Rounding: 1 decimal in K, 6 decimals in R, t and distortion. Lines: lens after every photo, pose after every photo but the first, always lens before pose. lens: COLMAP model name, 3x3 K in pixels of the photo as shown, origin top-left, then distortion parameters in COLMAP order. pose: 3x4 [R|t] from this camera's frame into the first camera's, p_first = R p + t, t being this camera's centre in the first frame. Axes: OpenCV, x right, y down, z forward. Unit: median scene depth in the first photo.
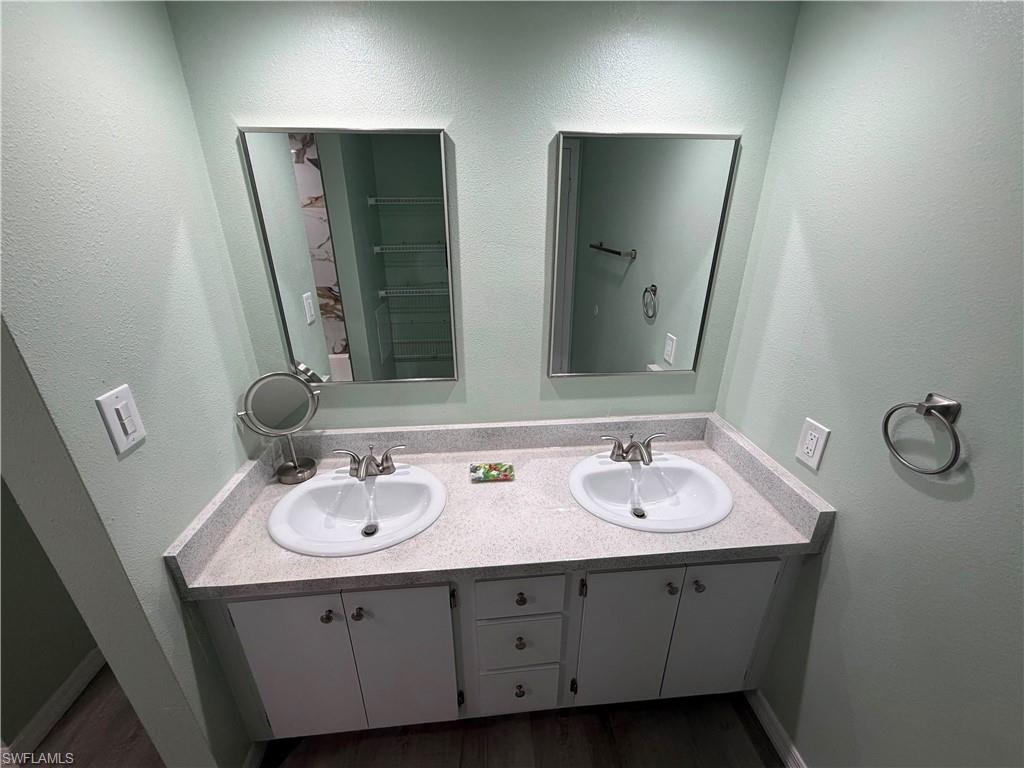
lens RADIAL K [[408.5, 0, 510.1], [0, 408.5, 382.6], [0, 0, 1]] dist [0.000166, -0.000069]
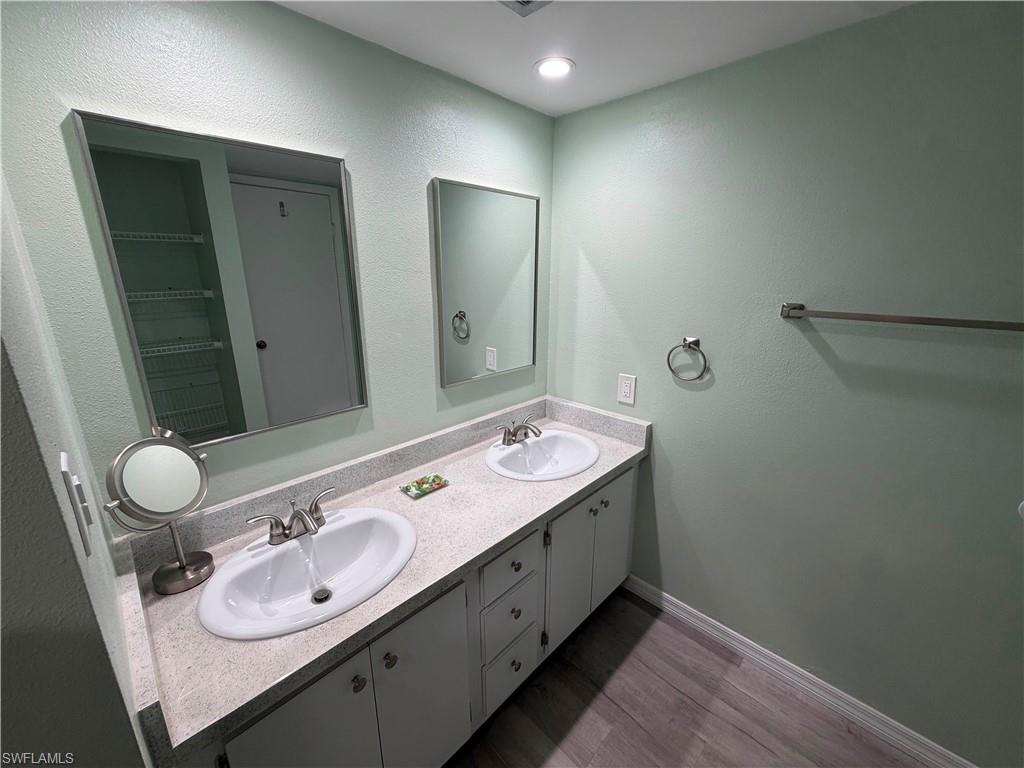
lens RADIAL K [[408.5, 0, 508.7], [0, 408.5, 382.4], [0, 0, 1]] dist [0.000166, -0.000069]
pose [[0.763518, -0.170564, 0.622855, -0.479705], [0.244861, 0.968933, -0.034825, 0.056763], [-0.597564, 0.179102, 0.781562, 0.030937]]
